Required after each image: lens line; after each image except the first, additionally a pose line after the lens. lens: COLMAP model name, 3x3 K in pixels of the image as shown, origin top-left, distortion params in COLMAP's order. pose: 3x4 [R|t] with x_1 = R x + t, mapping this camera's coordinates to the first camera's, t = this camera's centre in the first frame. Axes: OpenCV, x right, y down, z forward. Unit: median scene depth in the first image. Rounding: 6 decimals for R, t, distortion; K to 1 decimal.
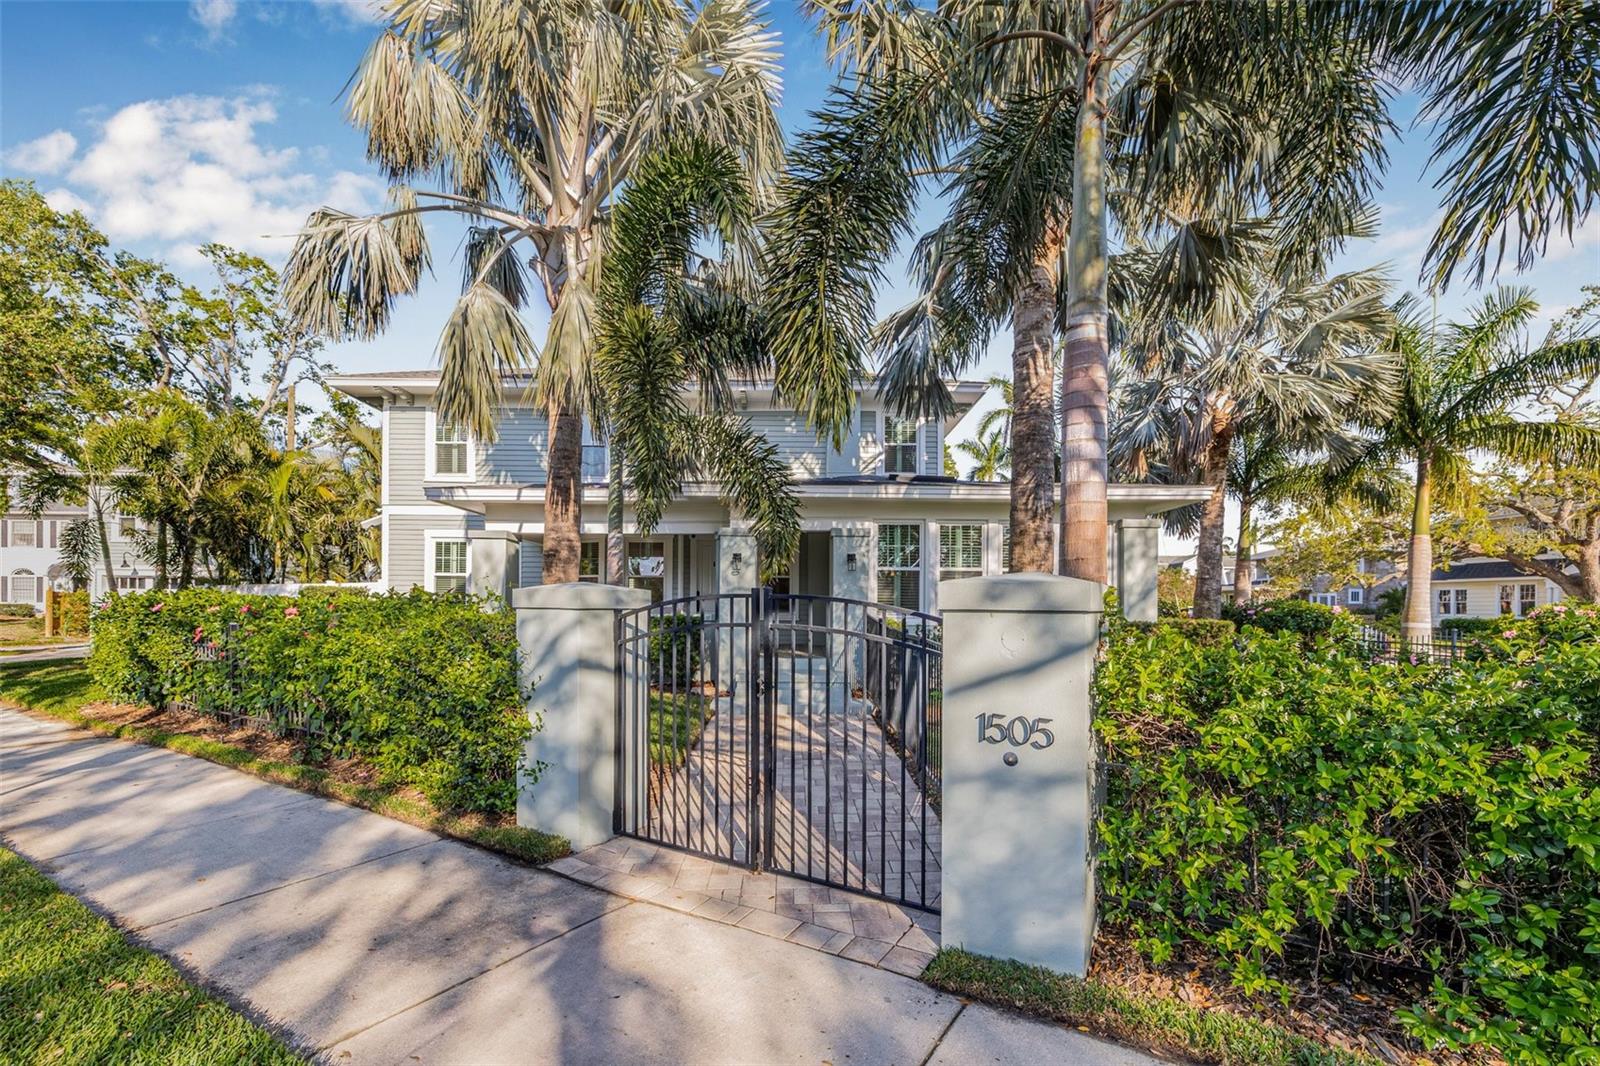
lens RADIAL K [[700.0, 0, 745.1], [0, 700.0, 589.8], [0, 0, 1]] dist [-0.013025, -0.000720]
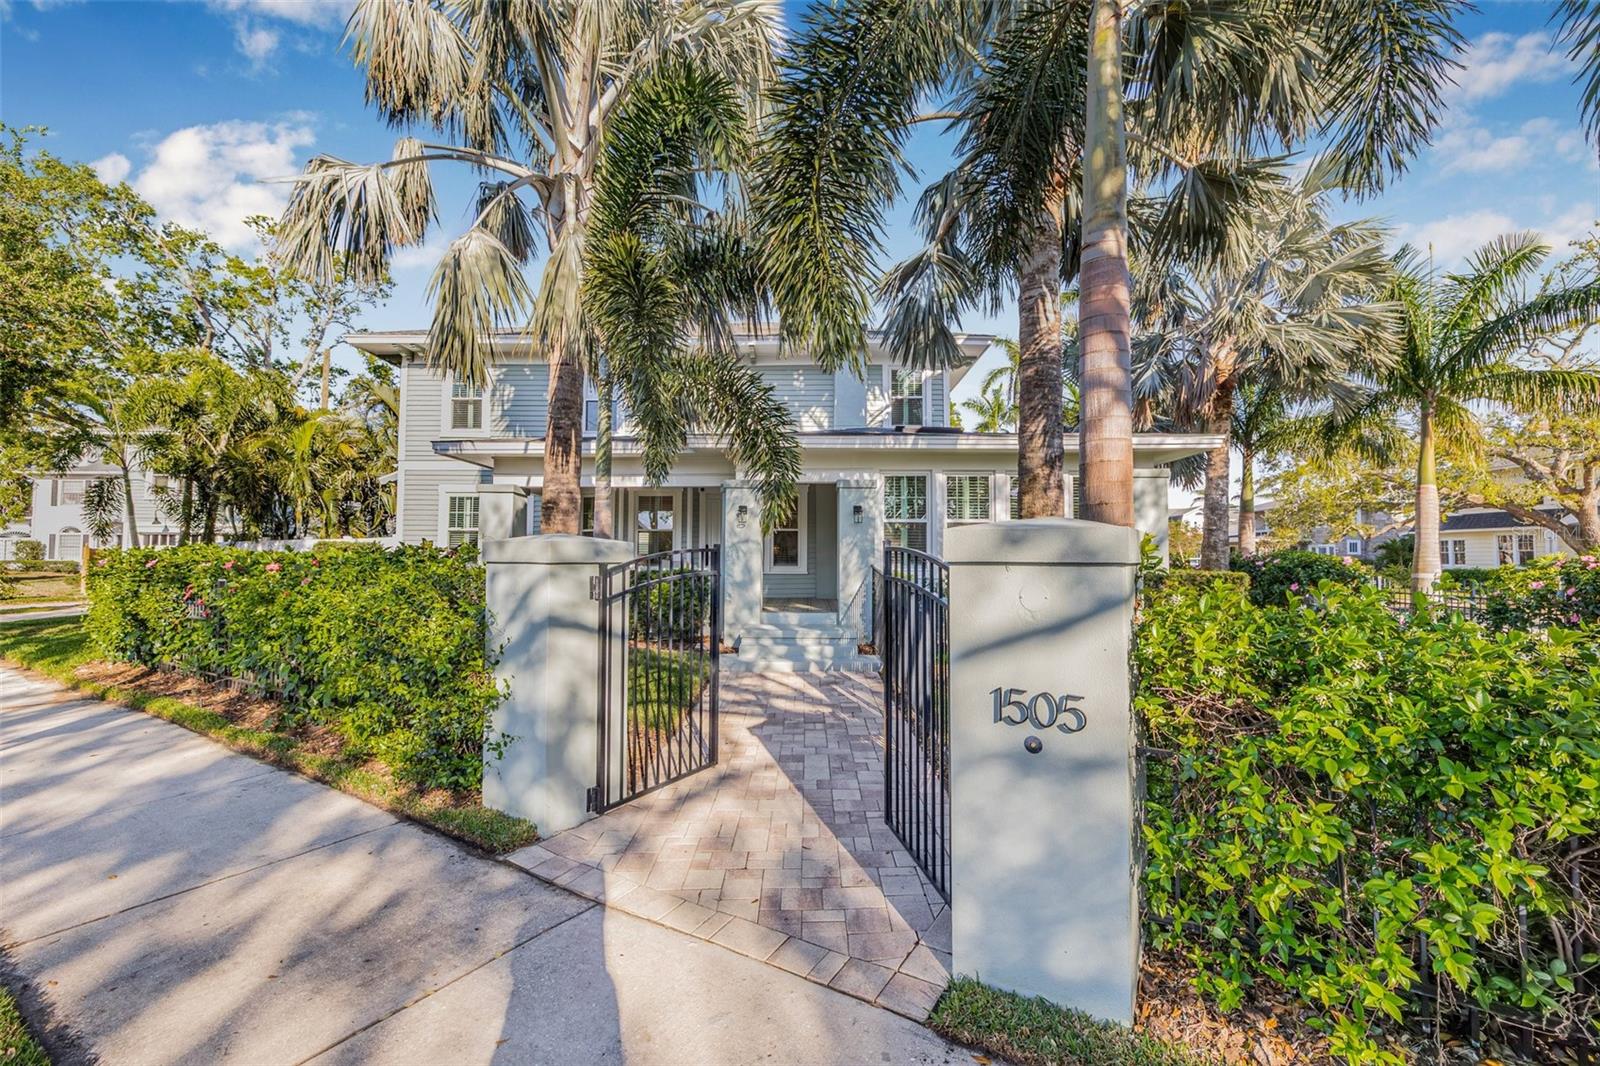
lens RADIAL K [[663.2, 0, 789.3], [0, 663.2, 530.0], [0, 0, 1]] dist [-0.008035, -0.000529]
pose [[0.999305, -0.004187, 0.037031, 0.023615], [0.004918, 0.999795, -0.019665, 0.001517], [-0.036941, 0.019834, 0.999121, 0.082229]]
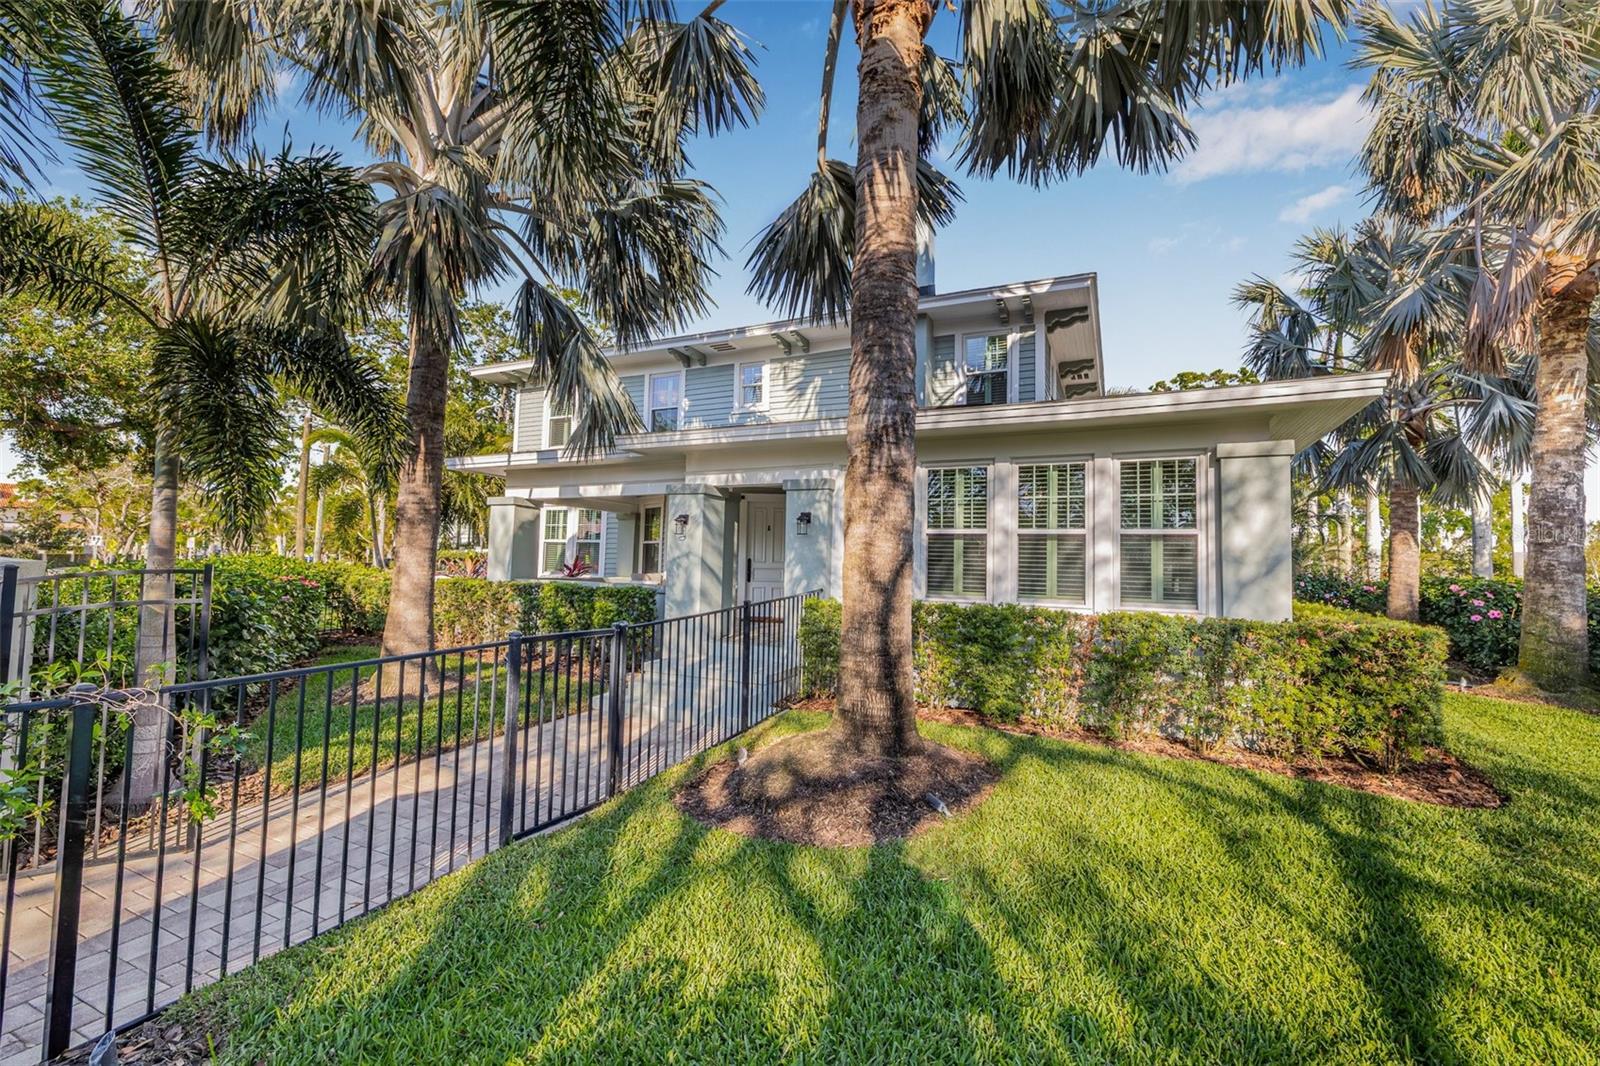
lens RADIAL K [[663.2, 0, 786.9], [0, 663.2, 529.7], [0, 0, 1]] dist [-0.008035, -0.000529]
pose [[0.917636, -0.008788, -0.397326, 0.466134], [-0.006084, 0.999328, -0.036155, -0.004951], [0.397376, 0.035595, 0.916965, 0.360100]]
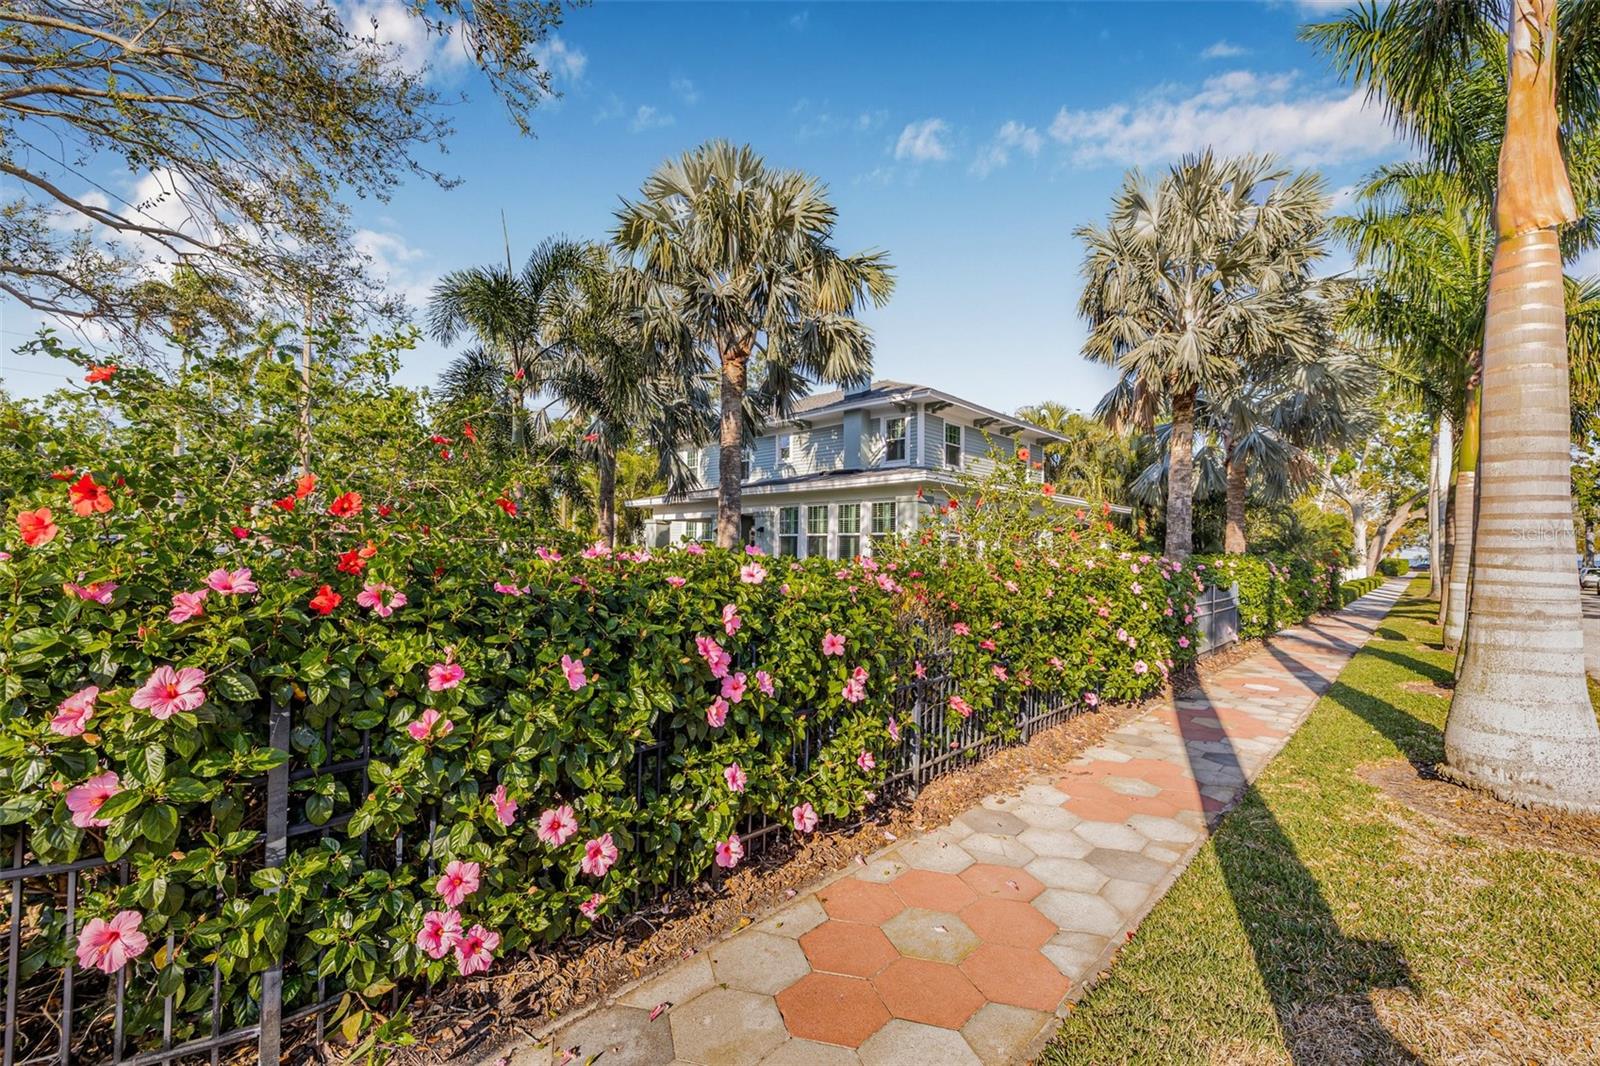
lens RADIAL K [[663.2, 0, 798.1], [0, 663.2, 536.5], [0, 0, 1]] dist [-0.008035, -0.000529]
pose [[0.768478, -0.020369, -0.639552, 1.360716], [0.015906, 0.999792, -0.012730, -0.005256], [0.639679, -0.000390, 0.768642, -0.183654]]
